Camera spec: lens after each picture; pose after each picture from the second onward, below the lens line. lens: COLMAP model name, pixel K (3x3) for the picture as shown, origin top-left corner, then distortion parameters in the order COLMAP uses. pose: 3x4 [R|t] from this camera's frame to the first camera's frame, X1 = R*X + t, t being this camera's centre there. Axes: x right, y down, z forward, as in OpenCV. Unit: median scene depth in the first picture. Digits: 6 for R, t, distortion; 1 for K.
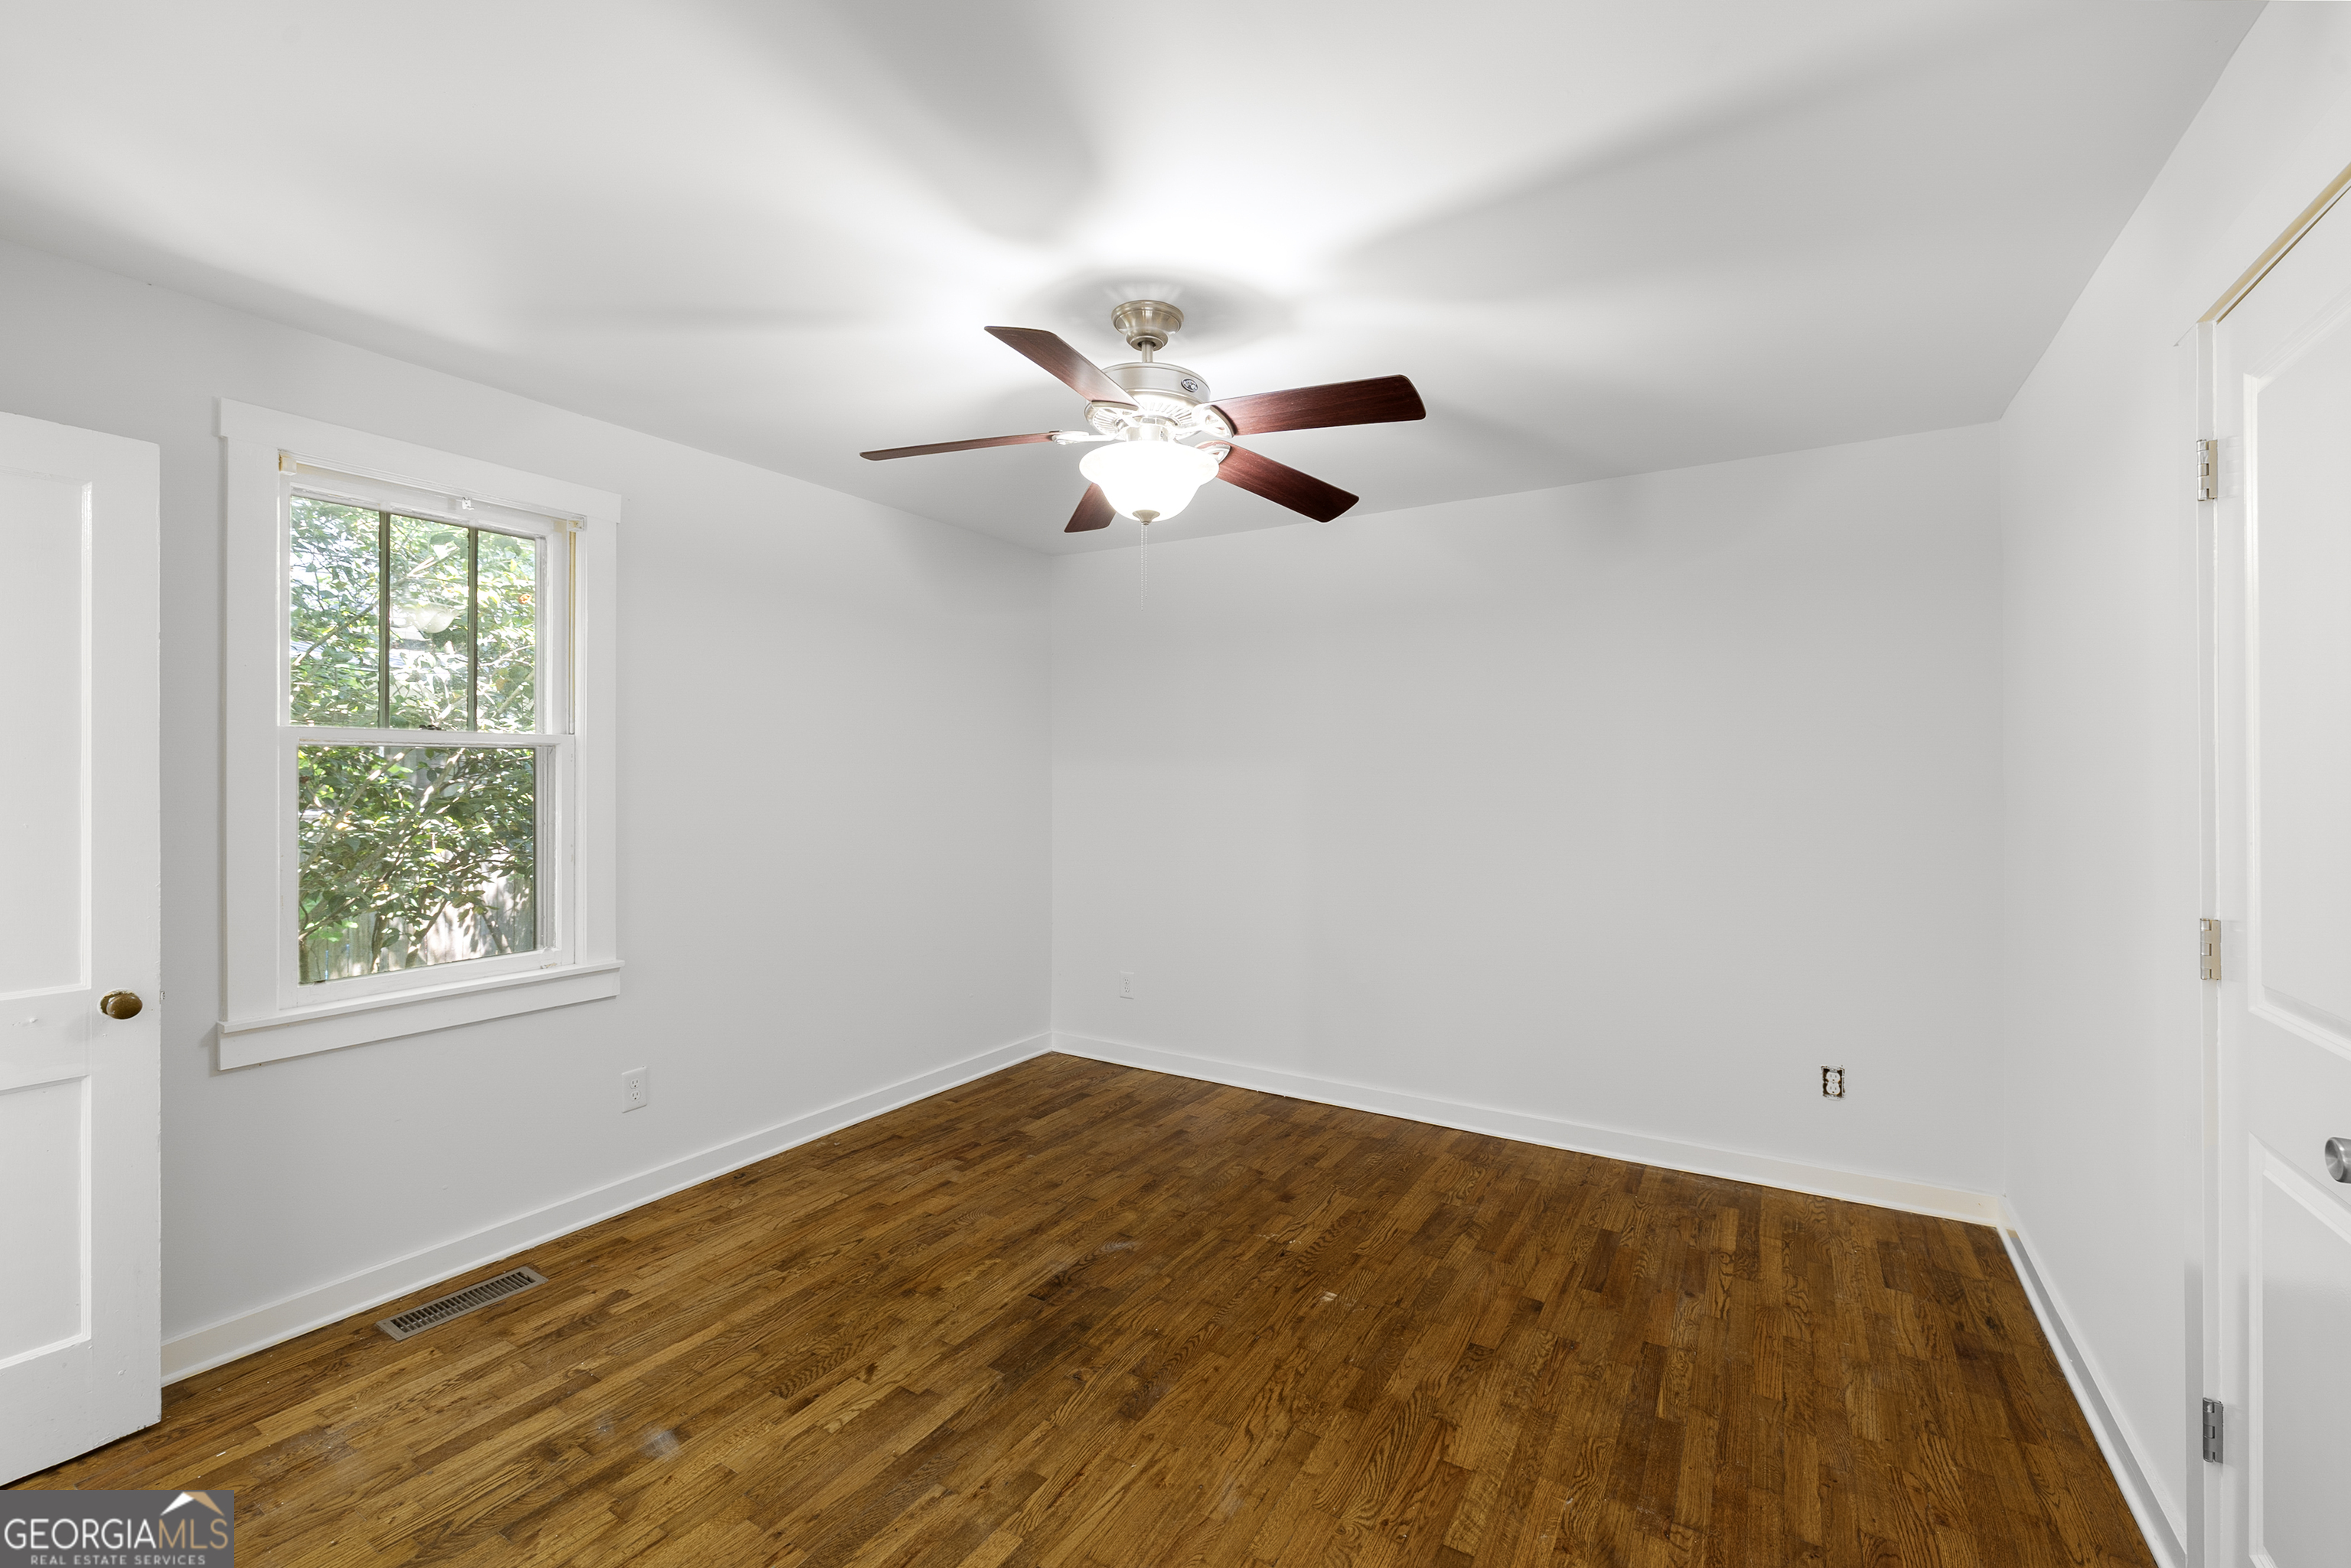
lens RADIAL K [[934.0, 0, 1169.5], [0, 934.0, 775.7], [0, 0, 1]] dist [-0.000672, -0.000077]
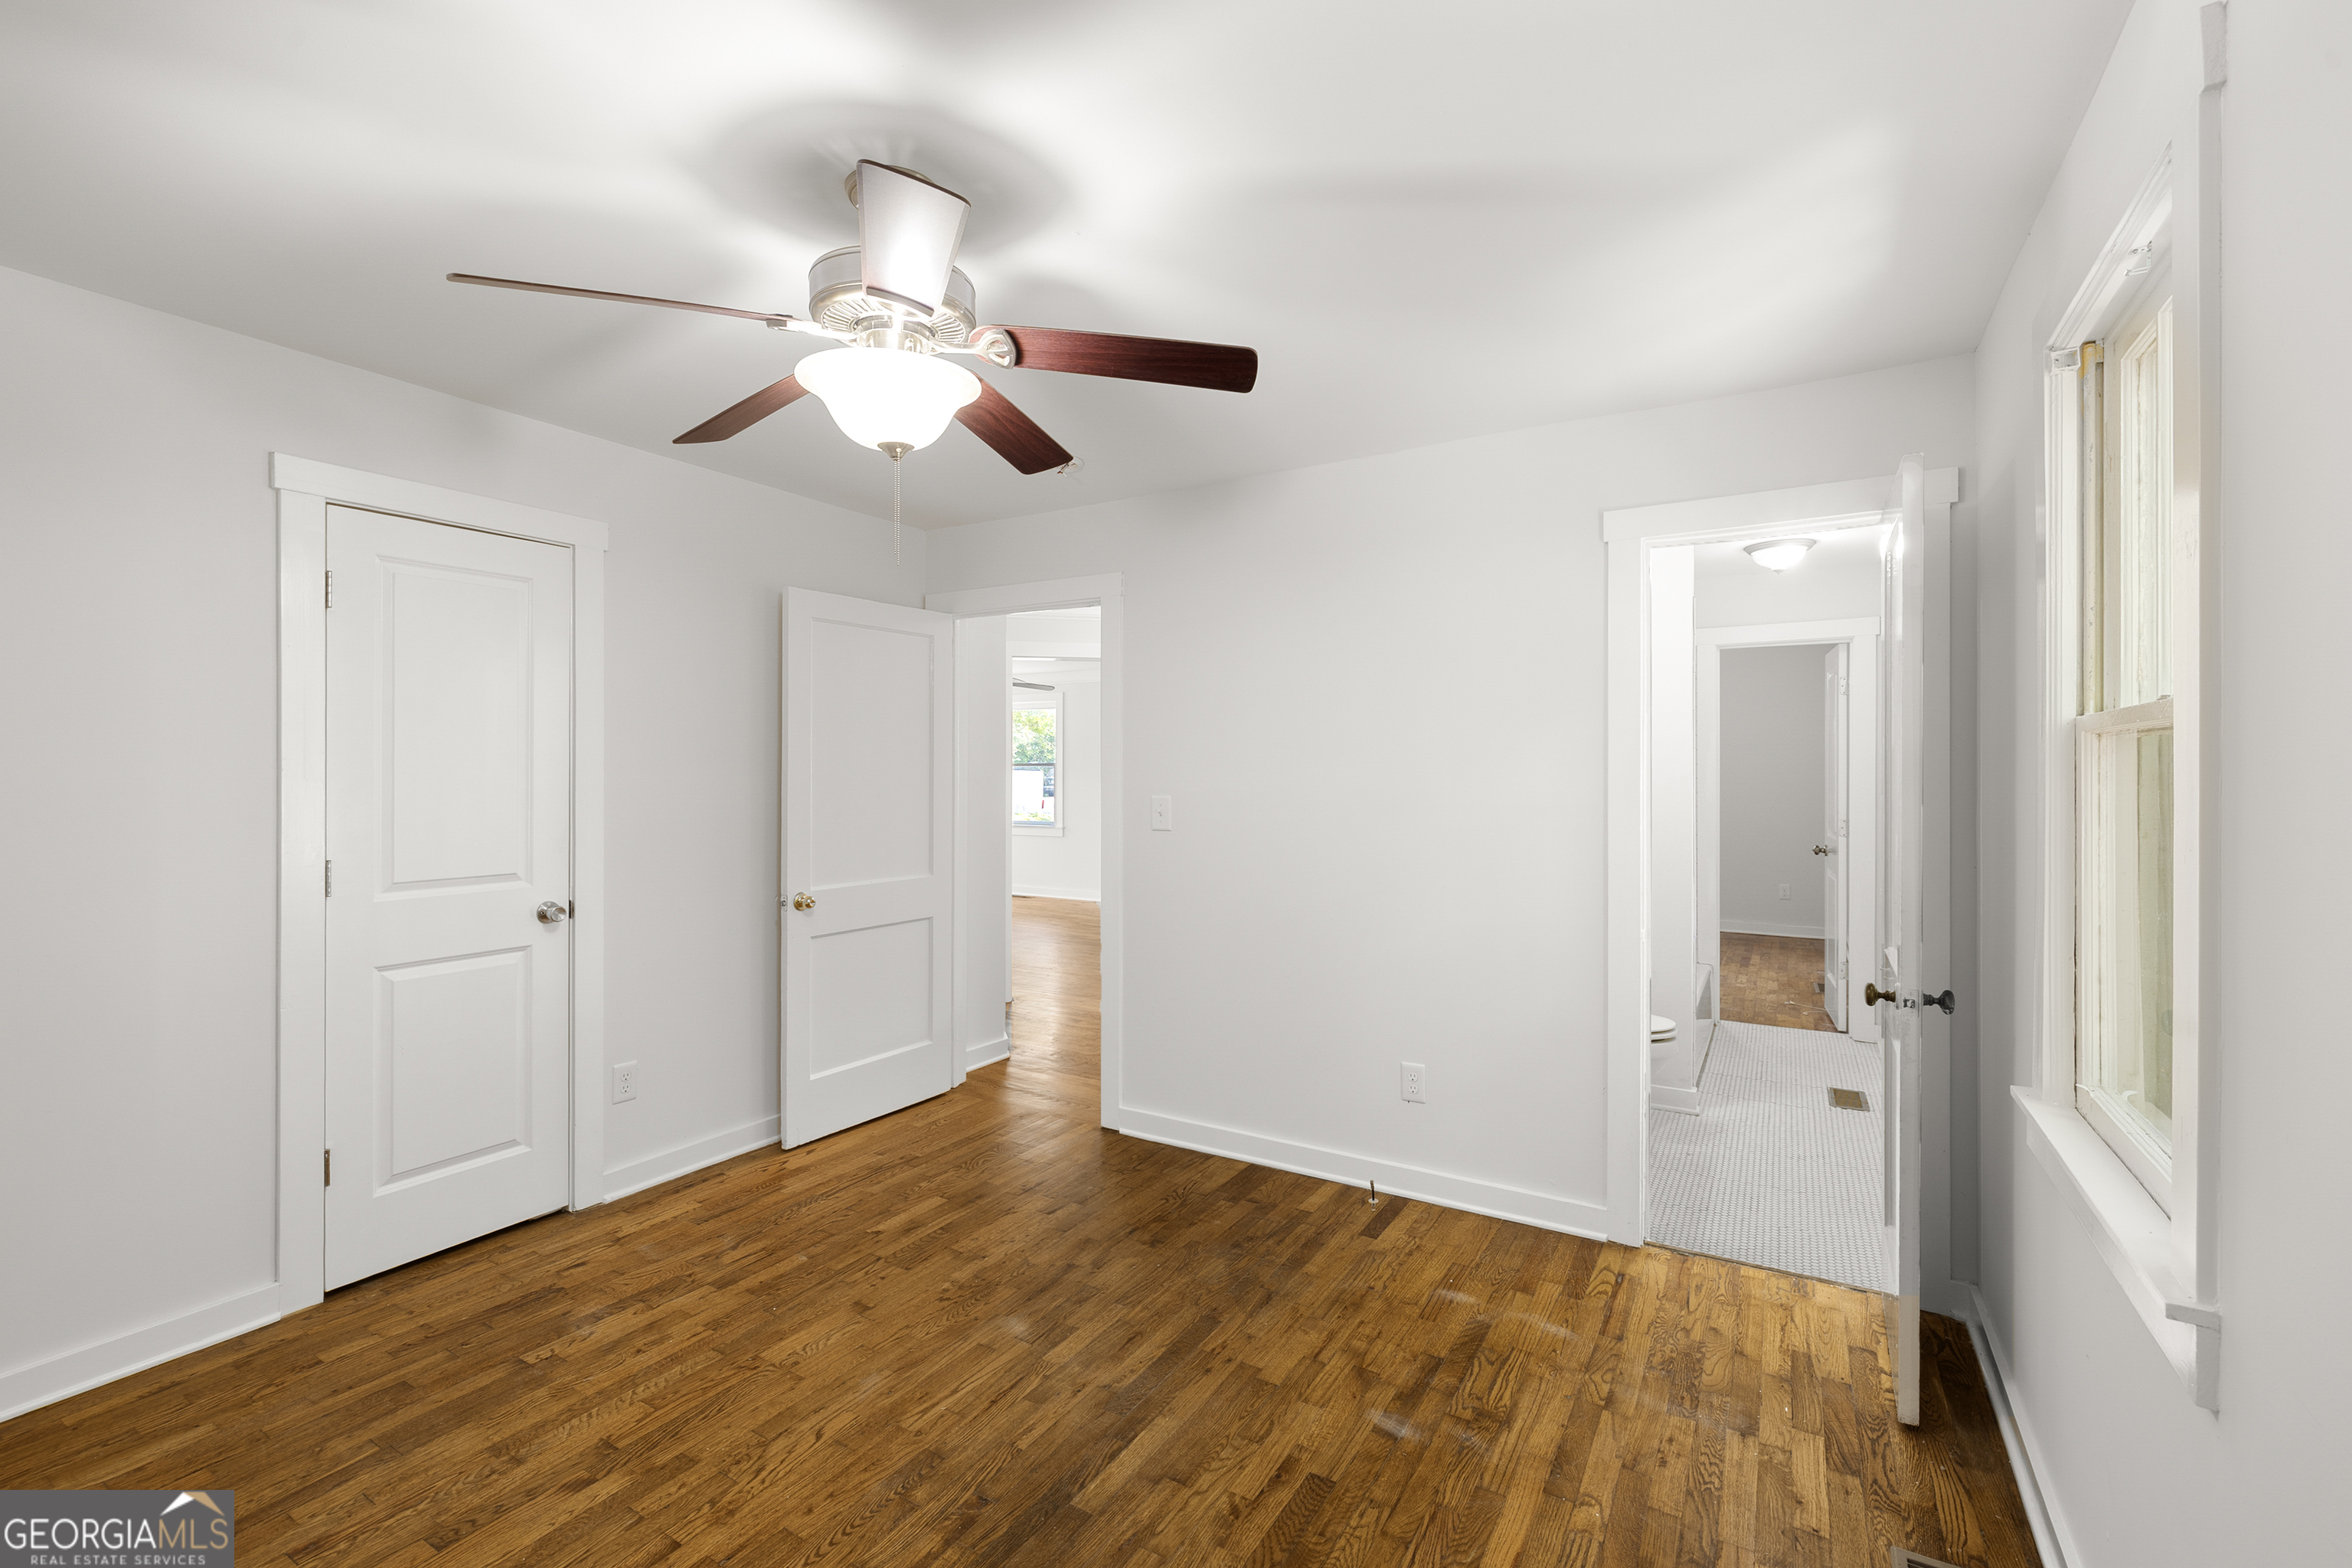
lens RADIAL K [[934.5, 0, 1170.0], [0, 934.5, 775.7], [0, 0, 1]] dist [-0.000672, -0.000077]
pose [[-0.999977, -0.005154, -0.004427, -0.272516], [-0.005145, 0.999984, -0.002139, -0.002698], [0.004438, -0.002116, -0.999988, 1.930503]]
